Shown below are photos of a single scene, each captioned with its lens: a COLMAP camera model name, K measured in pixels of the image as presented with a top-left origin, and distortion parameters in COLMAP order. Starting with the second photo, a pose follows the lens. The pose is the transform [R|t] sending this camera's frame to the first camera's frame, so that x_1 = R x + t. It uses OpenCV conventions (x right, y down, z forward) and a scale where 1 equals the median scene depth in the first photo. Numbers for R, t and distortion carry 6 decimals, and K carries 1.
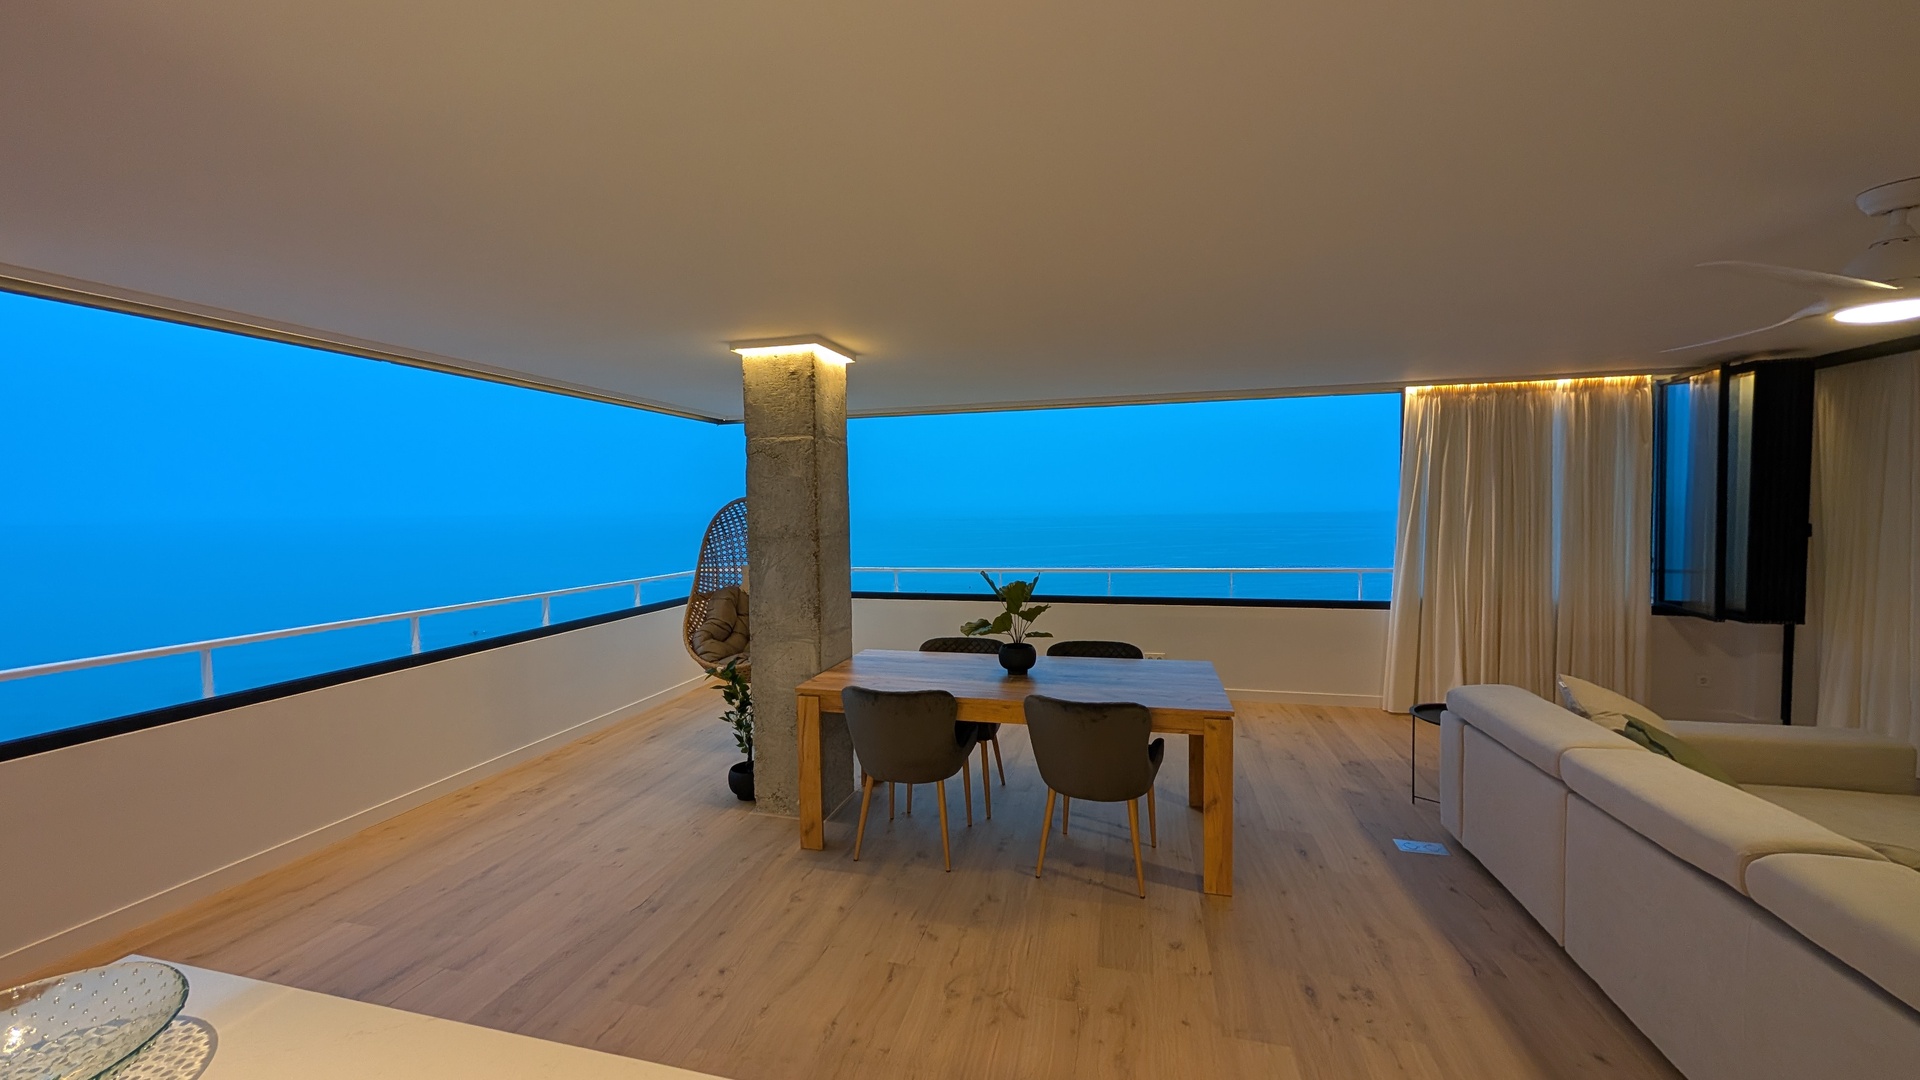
lens RADIAL K [[719.9, 0, 955.7], [0, 719.9, 536.2], [0, 0, 1]] dist [0.000062, 0.000266]
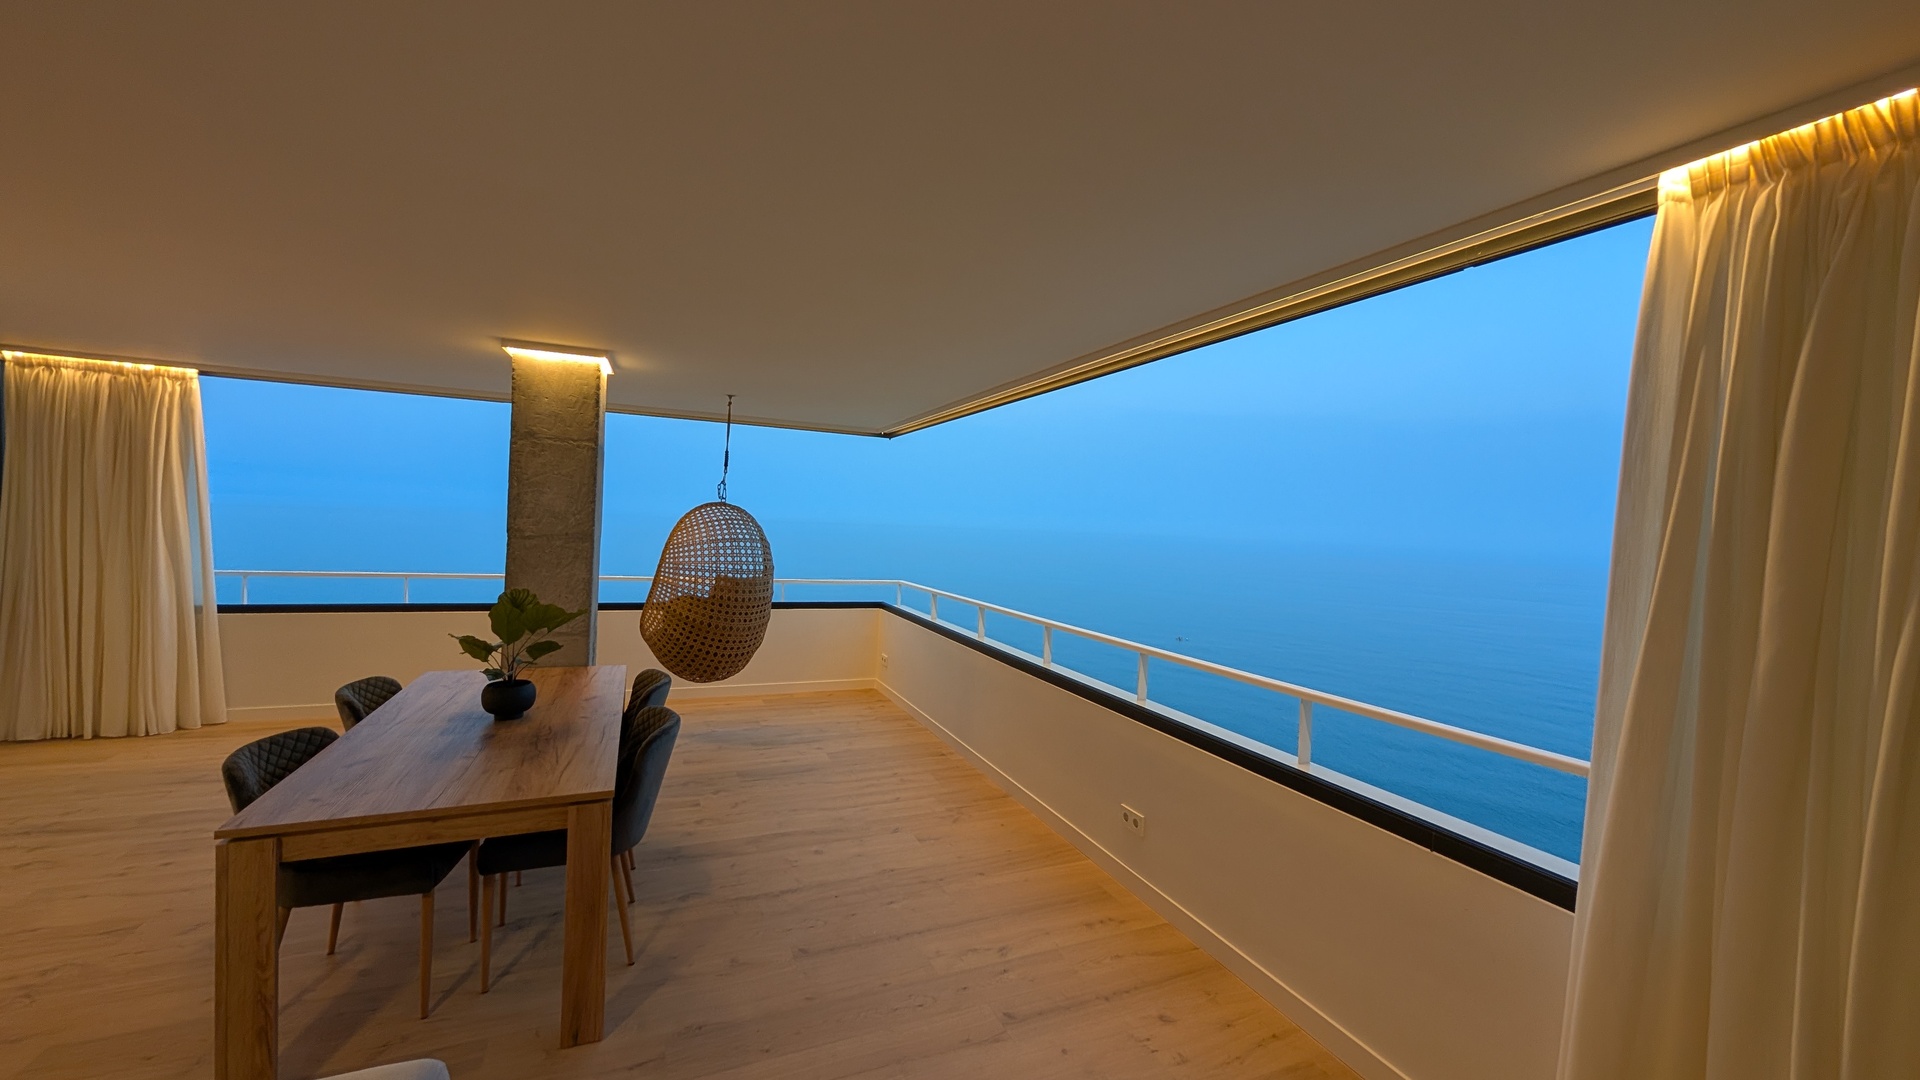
lens RADIAL K [[719.9, 0, 955.7], [0, 719.9, 536.2], [0, 0, 1]] dist [0.000062, 0.000266]
pose [[0.606248, 0.057413, -0.793200, 0.987399], [-0.088083, 0.996102, 0.004777, -0.057910], [0.790383, 0.066971, 0.608942, 0.868596]]
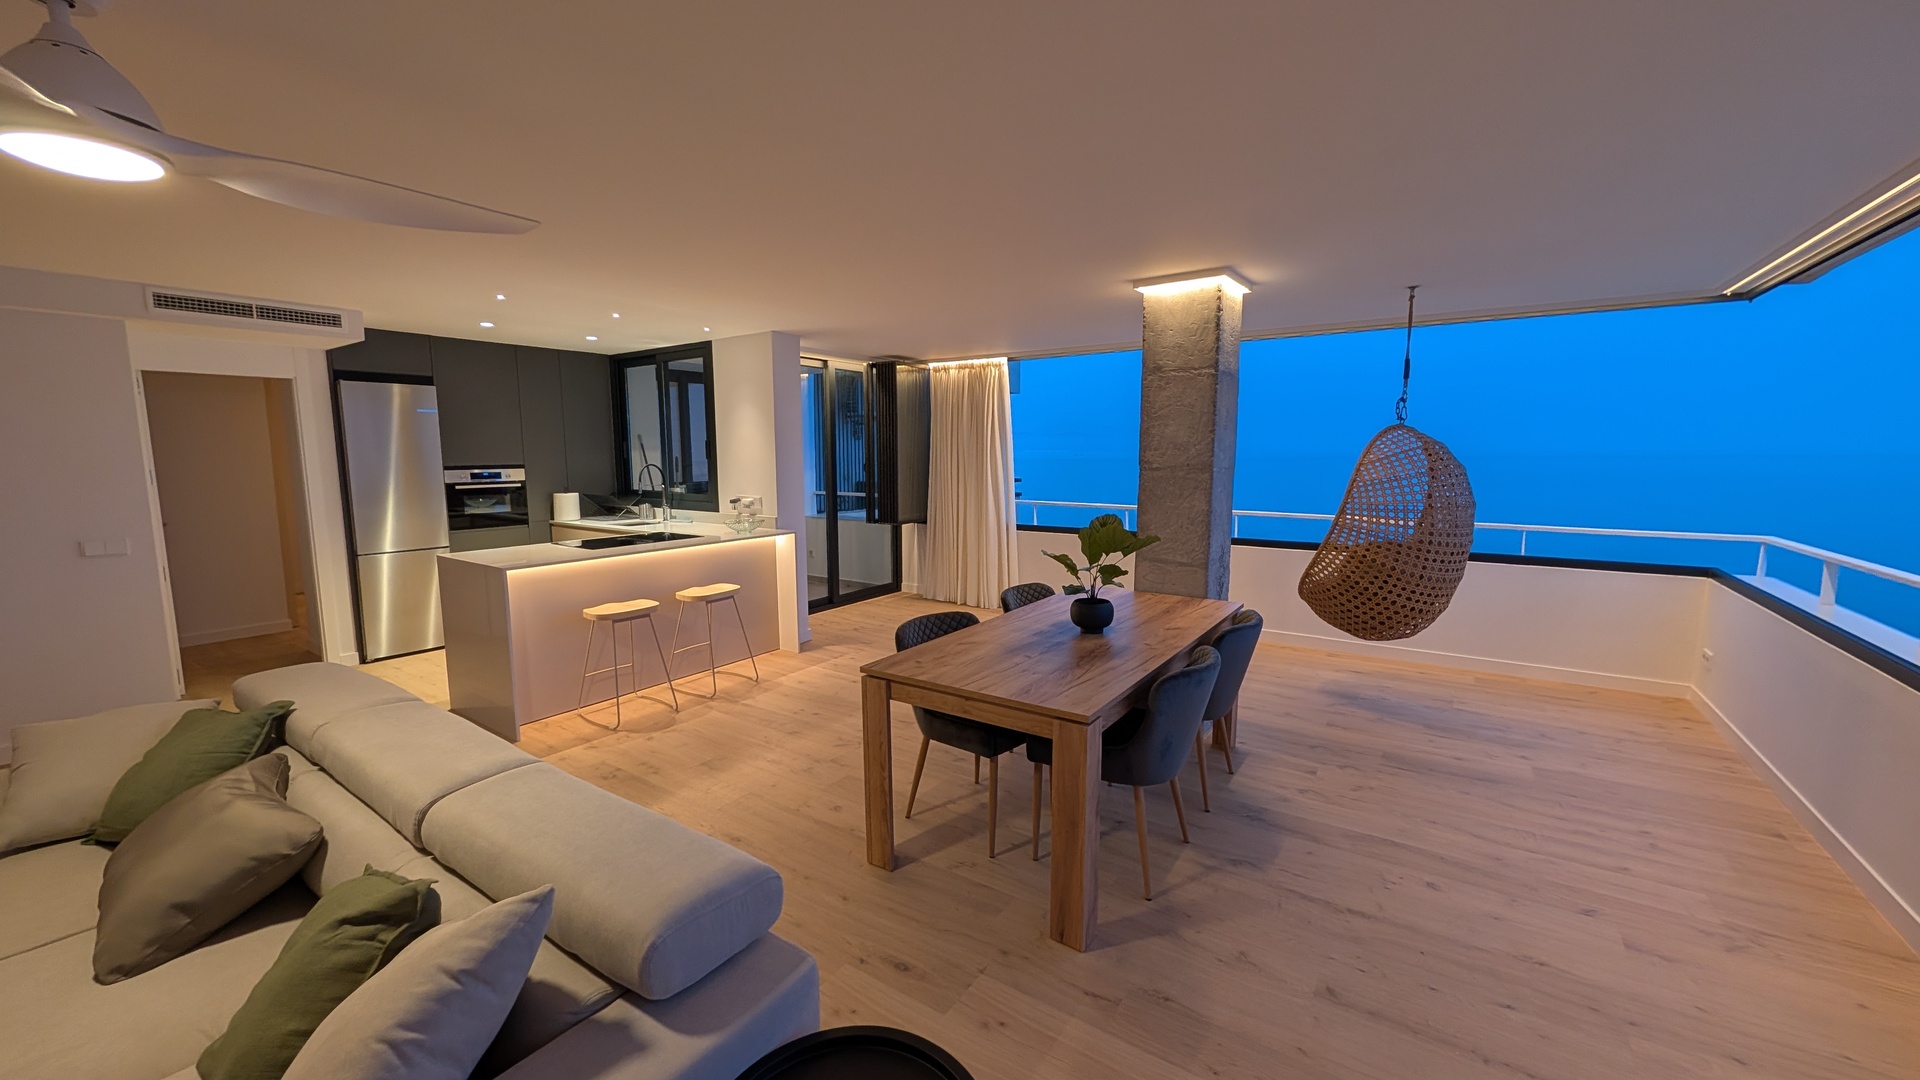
lens RADIAL K [[719.9, 0, 955.7], [0, 719.9, 536.2], [0, 0, 1]] dist [0.000062, 0.000266]
pose [[-0.351095, 0.128666, -0.927457, 0.919415], [-0.031790, 0.988305, 0.149142, -0.049543], [0.935800, 0.081847, -0.342899, 1.106509]]
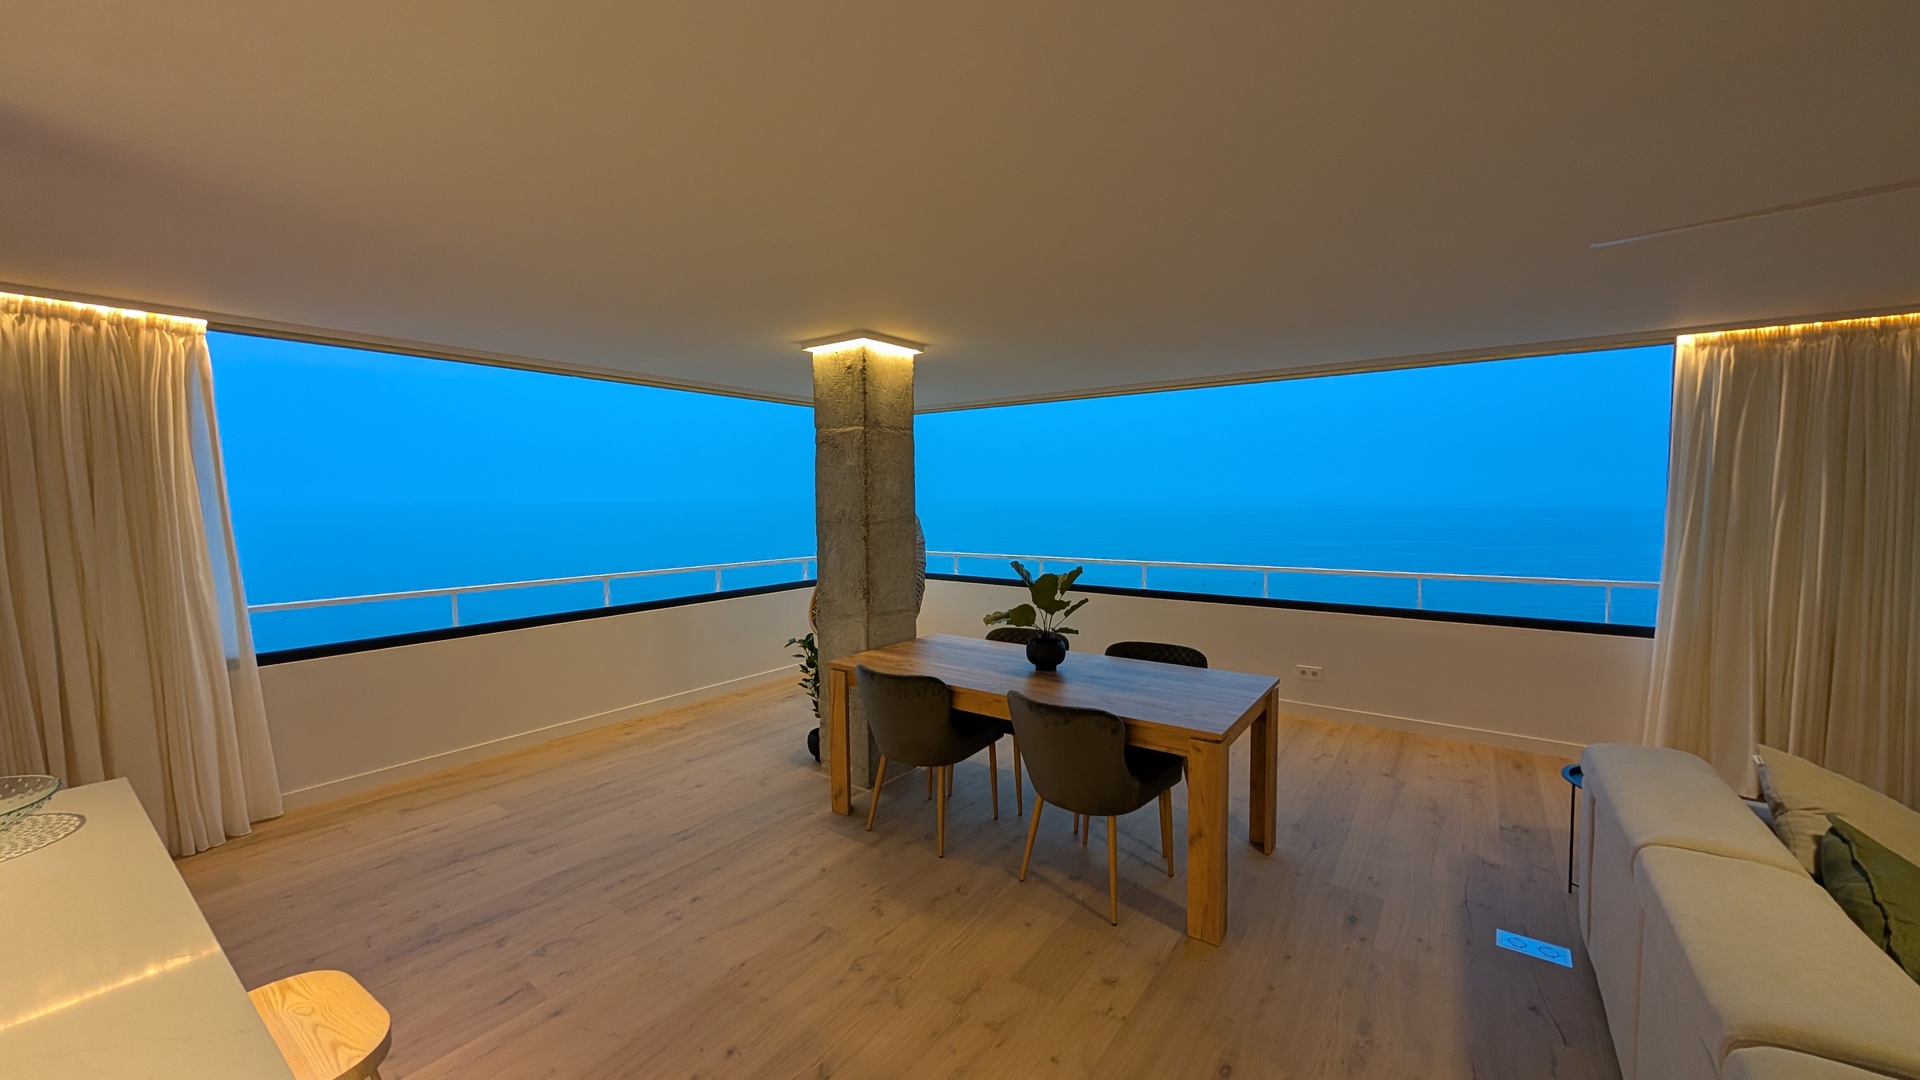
lens RADIAL K [[719.9, 0, 955.7], [0, 719.9, 536.2], [0, 0, 1]] dist [0.000062, 0.000266]
pose [[0.928806, 0.029025, -0.369429, 0.314806], [-0.023112, 0.999524, 0.020424, -0.002858], [0.369846, -0.010432, 0.929034, 0.066802]]
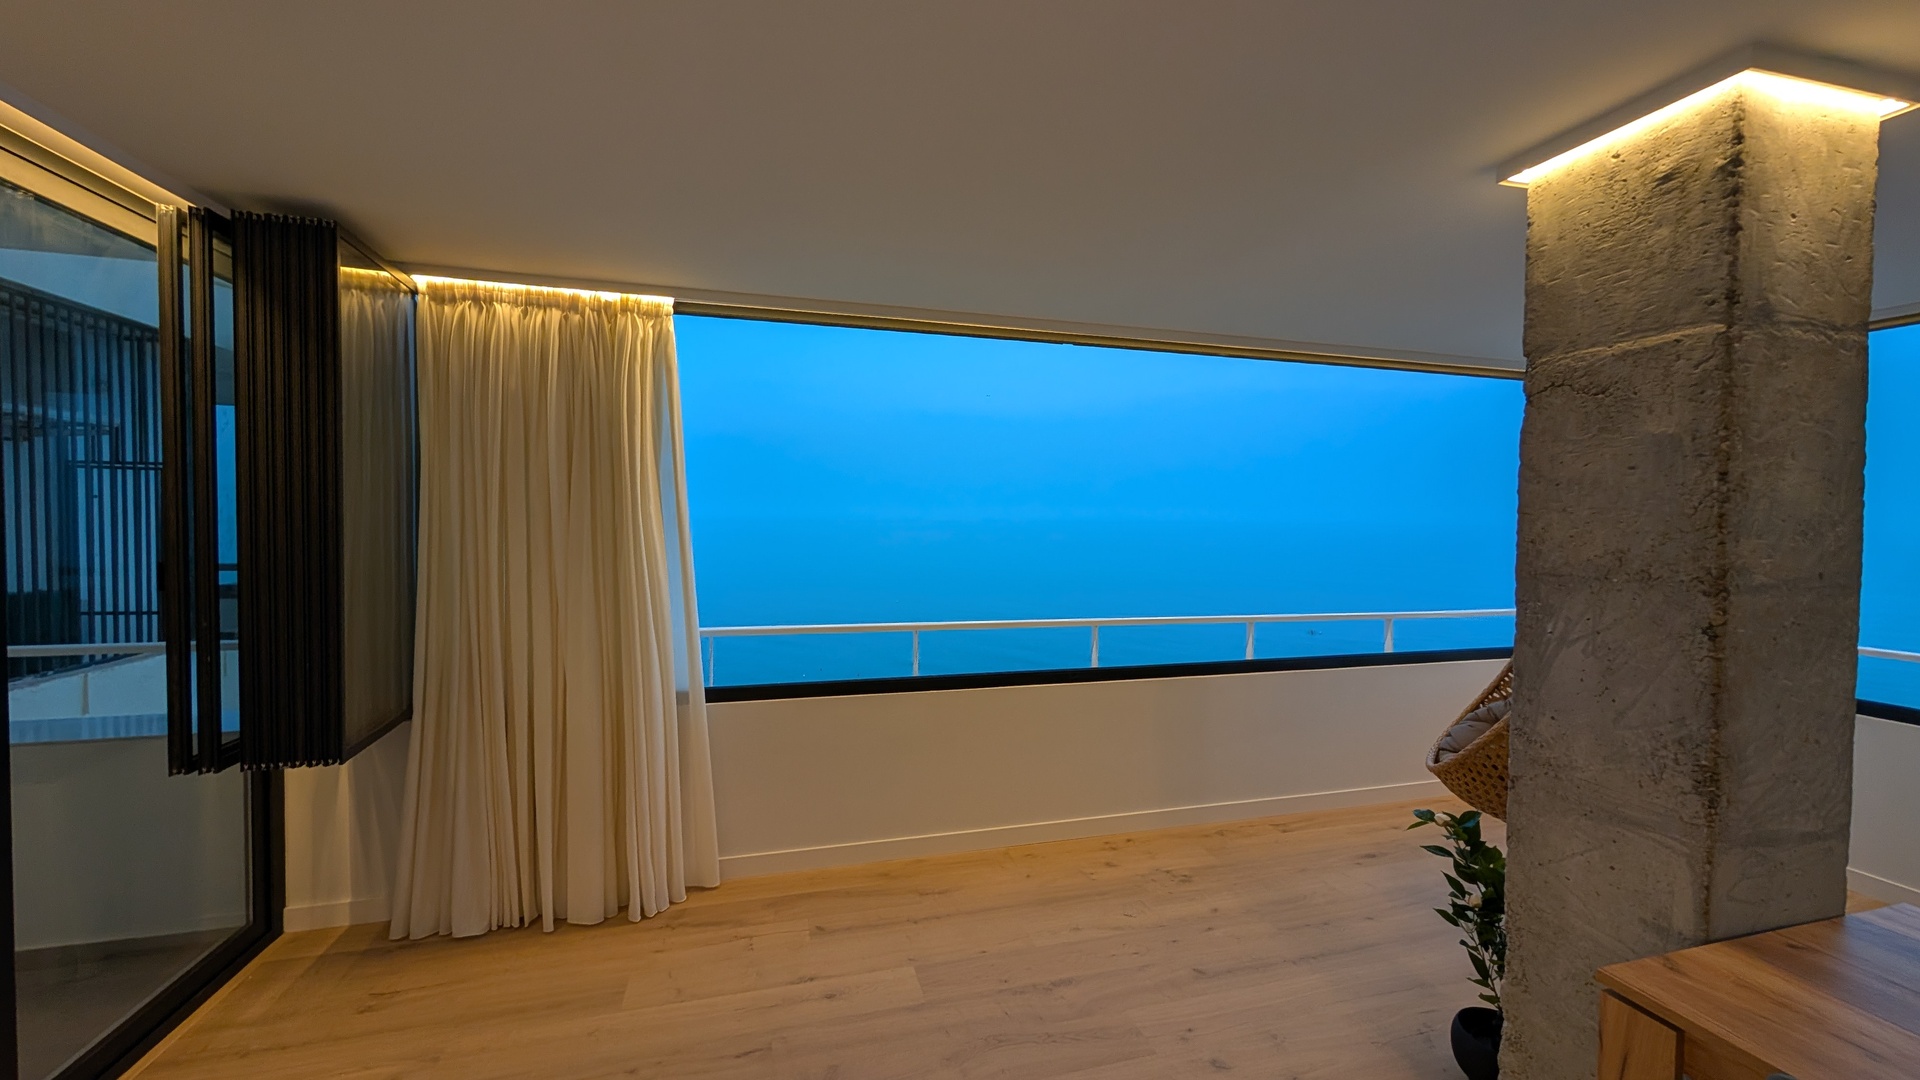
lens RADIAL K [[719.9, 0, 955.7], [0, 719.9, 536.2], [0, 0, 1]] dist [0.000062, 0.000266]
pose [[0.488523, 0.045250, -0.871377, -0.057860], [-0.056741, 0.998188, 0.020025, -0.009820], [0.870704, 0.039660, 0.490205, 0.451376]]
